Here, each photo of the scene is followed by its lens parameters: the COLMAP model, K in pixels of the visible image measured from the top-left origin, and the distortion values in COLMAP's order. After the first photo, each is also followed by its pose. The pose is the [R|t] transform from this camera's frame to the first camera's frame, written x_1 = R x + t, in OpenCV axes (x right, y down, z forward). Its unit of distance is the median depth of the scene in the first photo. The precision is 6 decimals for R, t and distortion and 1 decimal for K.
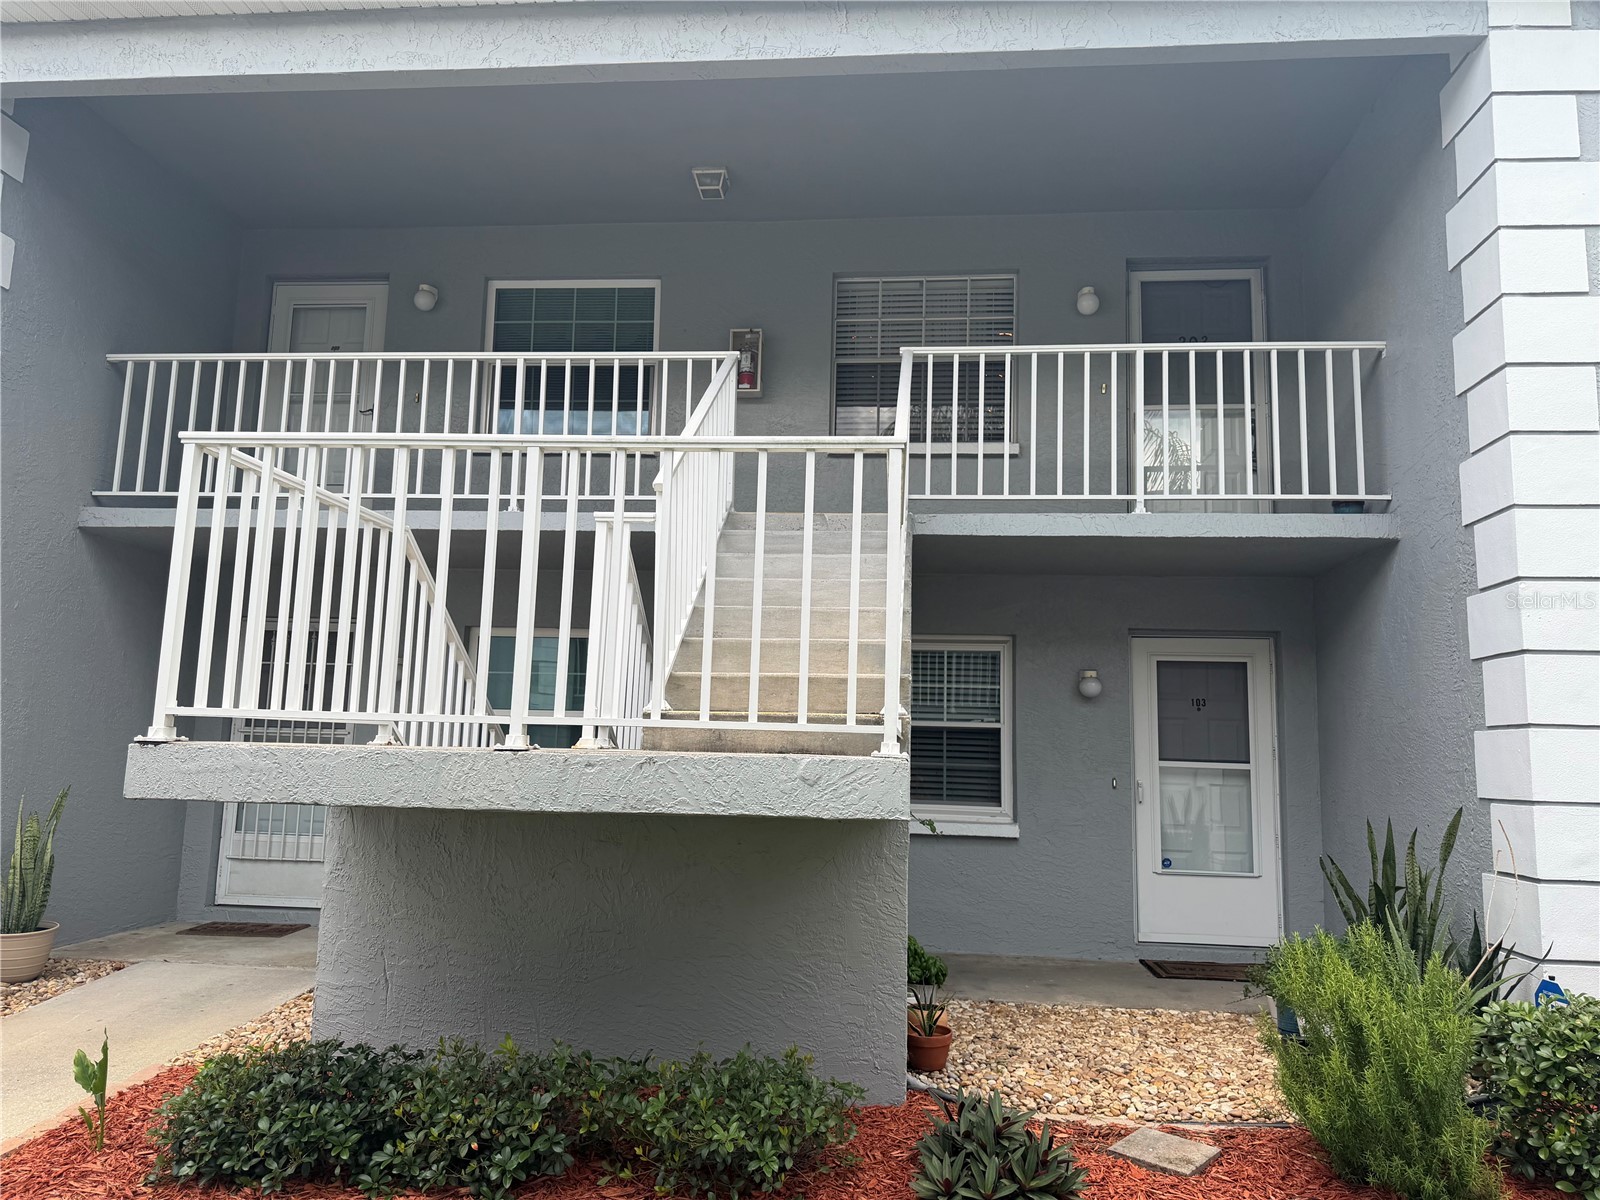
lens RADIAL K [[1126.2, 0, 803.1], [0, 1126.2, 617.7], [0, 0, 1]] dist [0.066825, -0.078214]
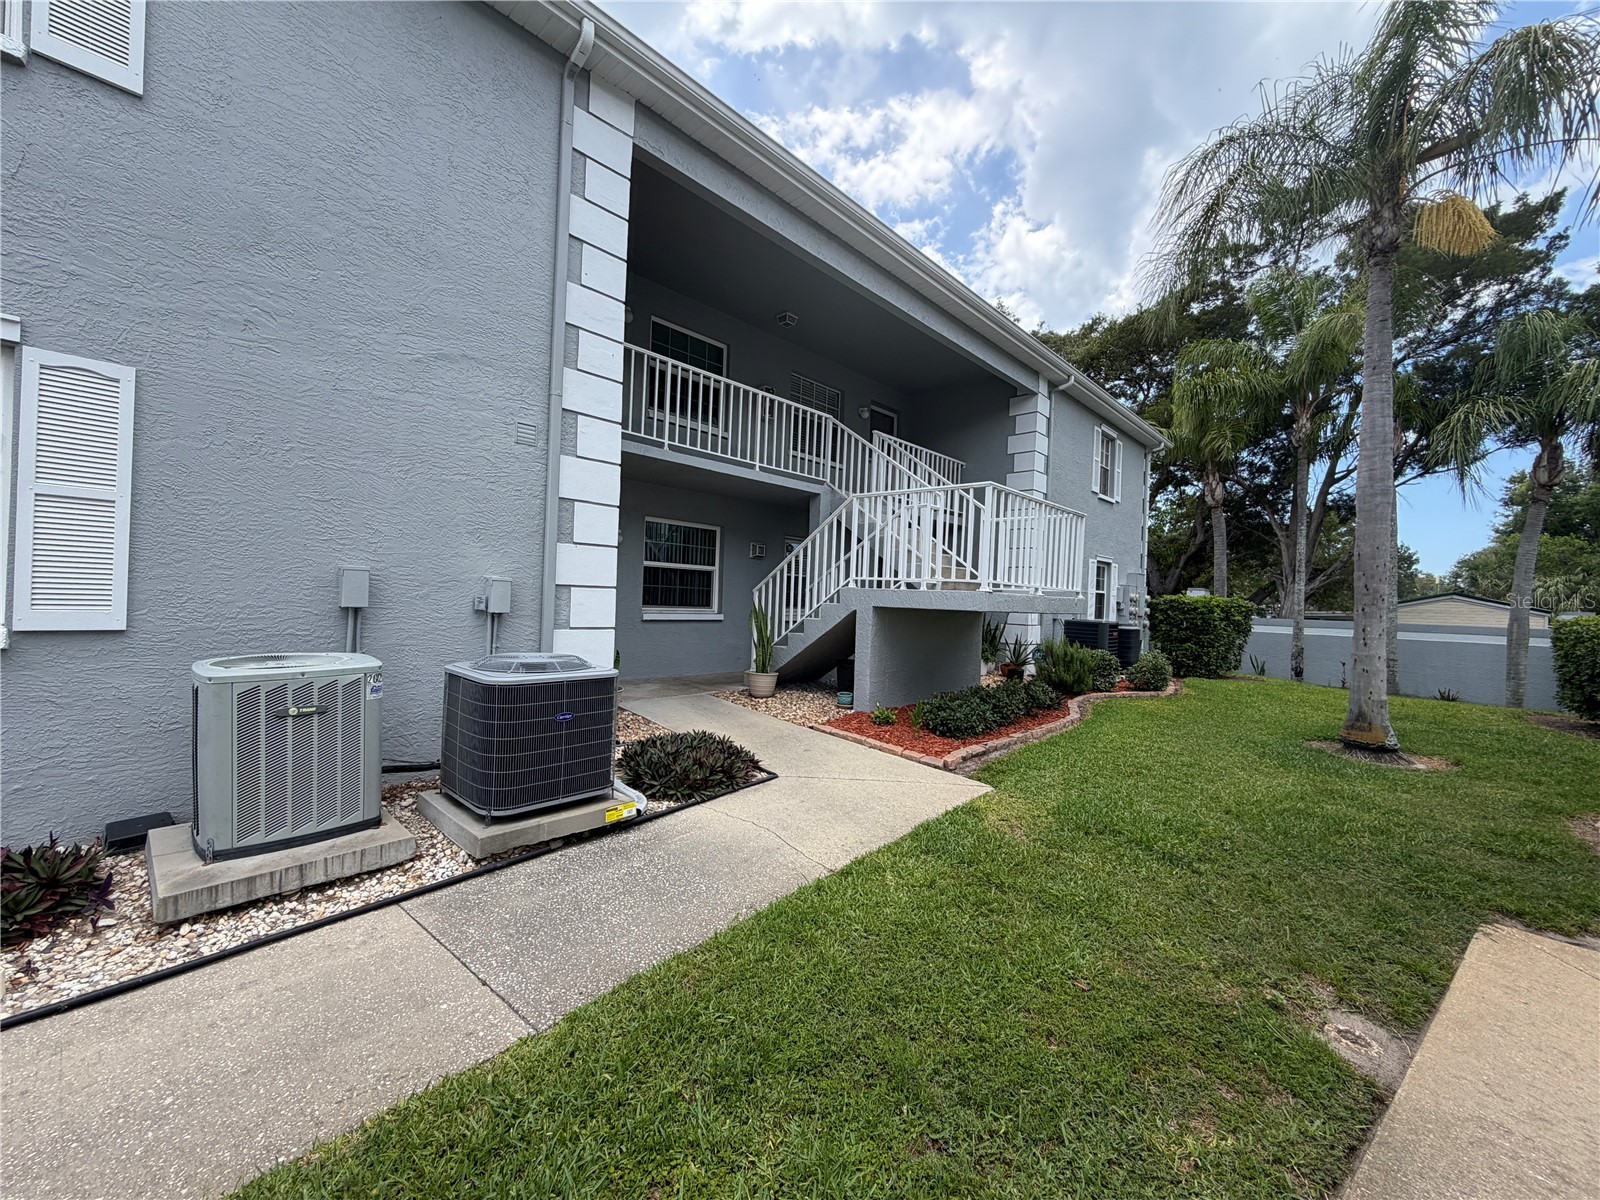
lens RADIAL K [[628.1, 0, 791.4], [0, 628.1, 603.0], [0, 0, 1]] dist [0.000405, 0.000101]
pose [[0.630819, -0.008003, 0.775889, -1.291641], [-0.121301, 0.986635, 0.108798, 0.013307], [-0.766390, -0.162747, 0.621418, 0.239726]]
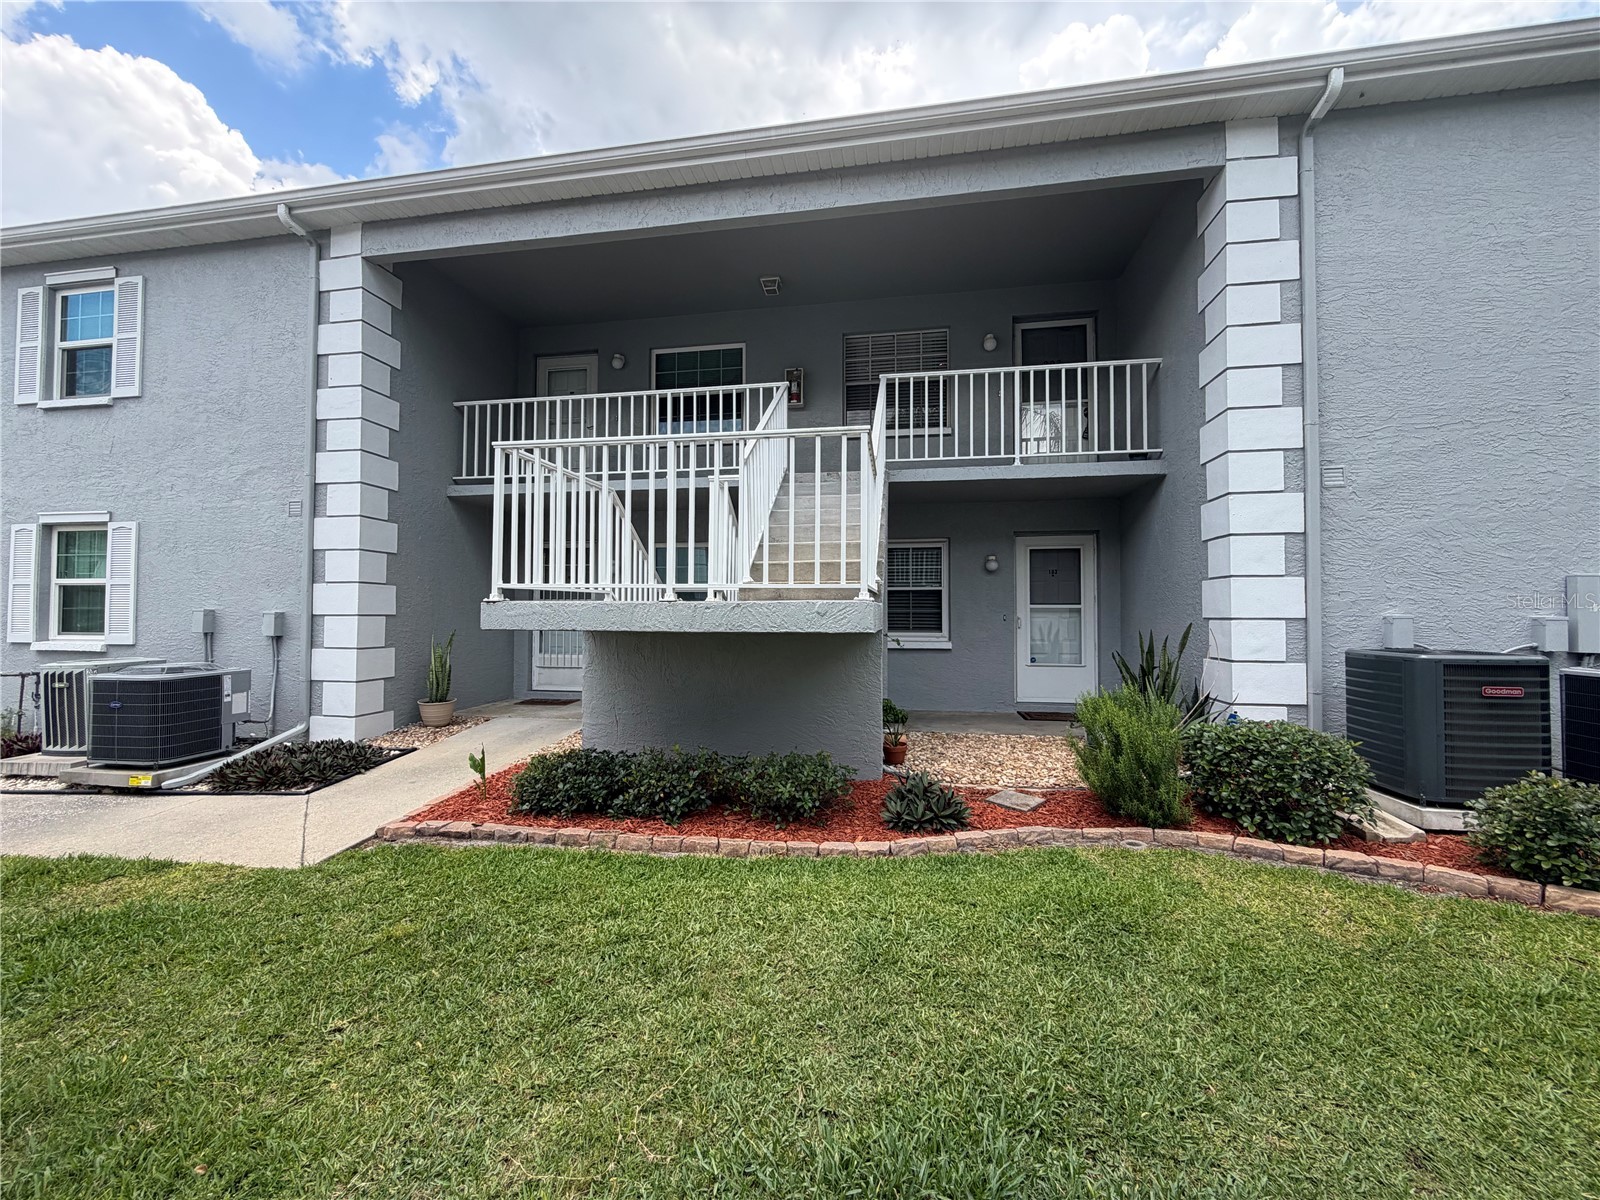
lens RADIAL K [[628.1, 0, 791.4], [0, 628.1, 603.0], [0, 0, 1]] dist [0.000405, 0.000101]
pose [[0.996898, -0.025319, -0.074523, 0.017083], [0.033249, 0.993684, 0.107176, 0.006321], [0.071339, -0.109321, 0.991443, -0.026820]]
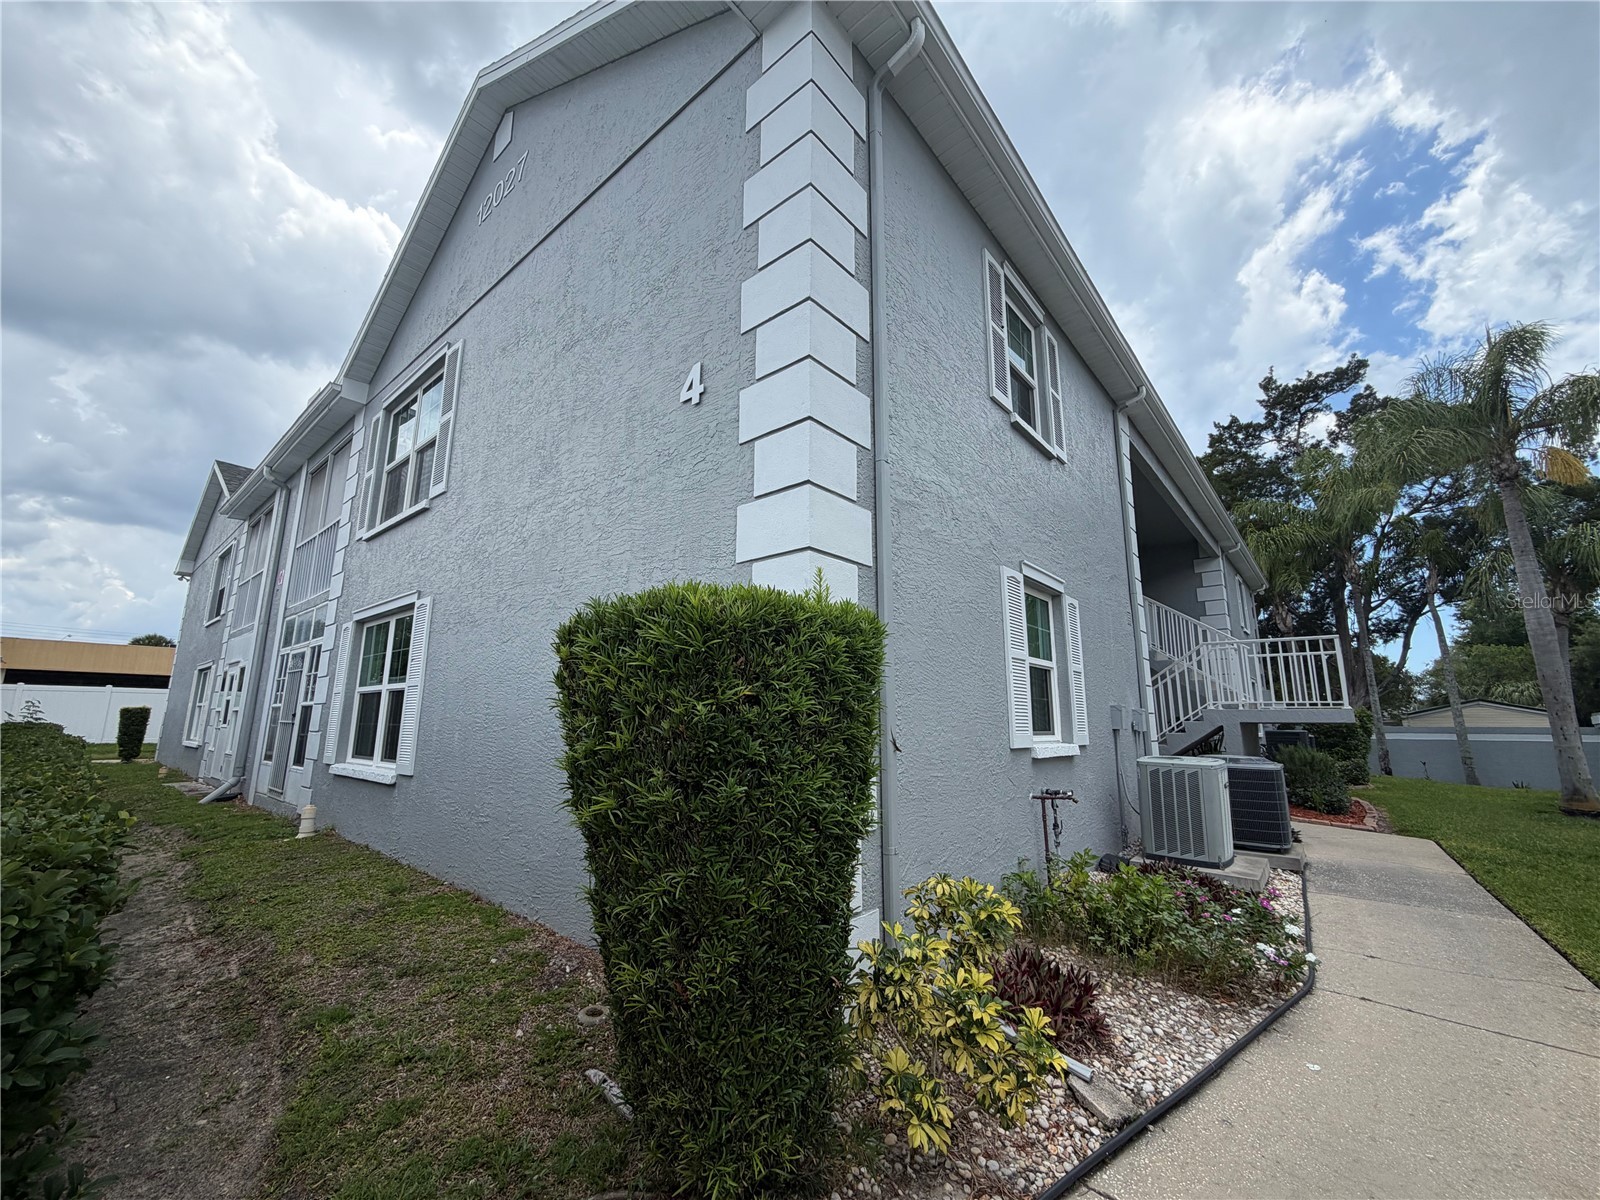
lens RADIAL K [[628.1, 0, 791.4], [0, 628.1, 603.0], [0, 0, 1]] dist [0.000405, 0.000101]
pose [[0.585681, 0.130612, 0.799949, -2.245424], [-0.096660, 0.991143, -0.091059, 0.076726], [-0.804757, -0.023992, 0.593119, 0.779513]]
